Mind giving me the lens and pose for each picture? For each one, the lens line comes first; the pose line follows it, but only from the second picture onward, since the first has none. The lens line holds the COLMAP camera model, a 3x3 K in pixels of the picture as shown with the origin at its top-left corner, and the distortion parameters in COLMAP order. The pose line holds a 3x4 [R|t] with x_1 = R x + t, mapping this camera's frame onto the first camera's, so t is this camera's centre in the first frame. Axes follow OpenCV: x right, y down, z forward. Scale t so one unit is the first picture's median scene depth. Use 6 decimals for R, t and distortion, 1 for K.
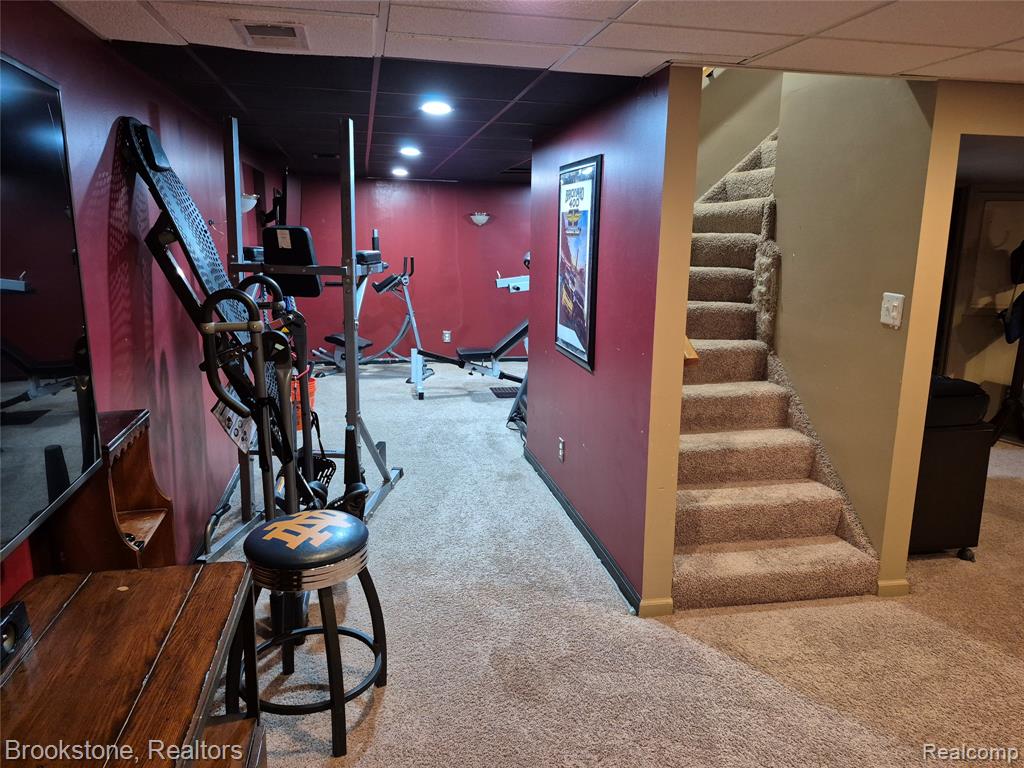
lens RADIAL K [[708.9, 0, 514.2], [0, 708.9, 381.1], [0, 0, 1]] dist [0.109298, -0.124247]
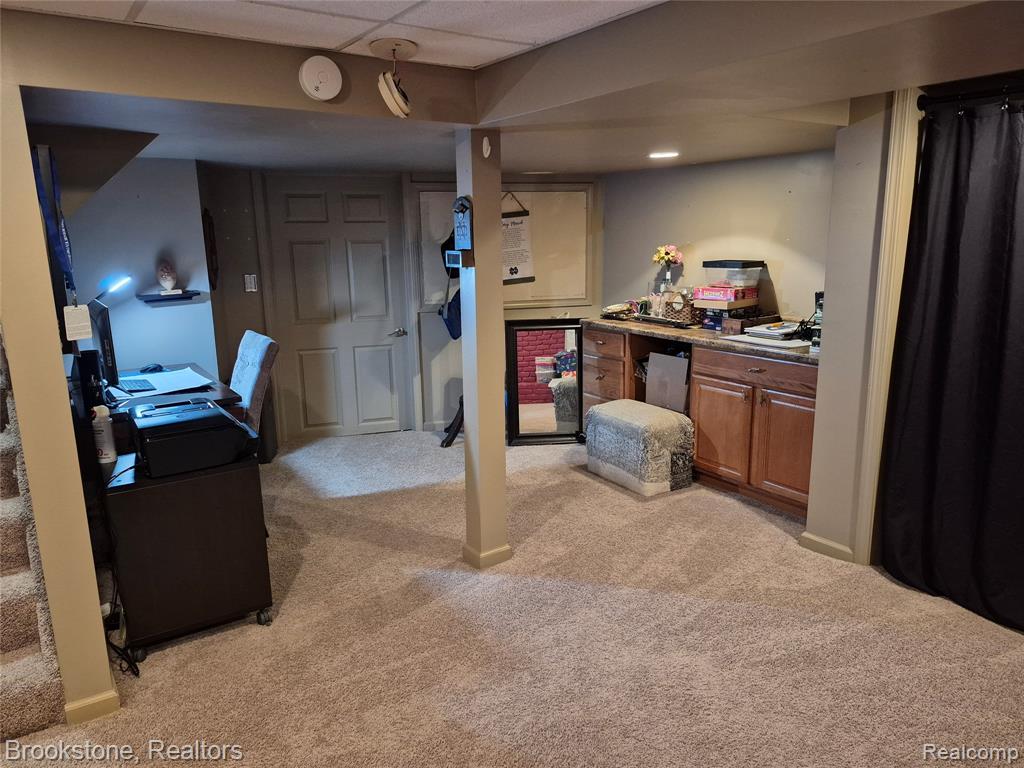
lens RADIAL K [[711.9, 0, 512.0], [0, 711.9, 384.0], [0, 0, 1]] dist [0.088823, -0.126863]
pose [[0.919975, -0.109412, 0.376396, 0.621621], [0.108383, 0.993820, 0.023980, -0.011805], [-0.376694, 0.018734, 0.926148, 0.143753]]
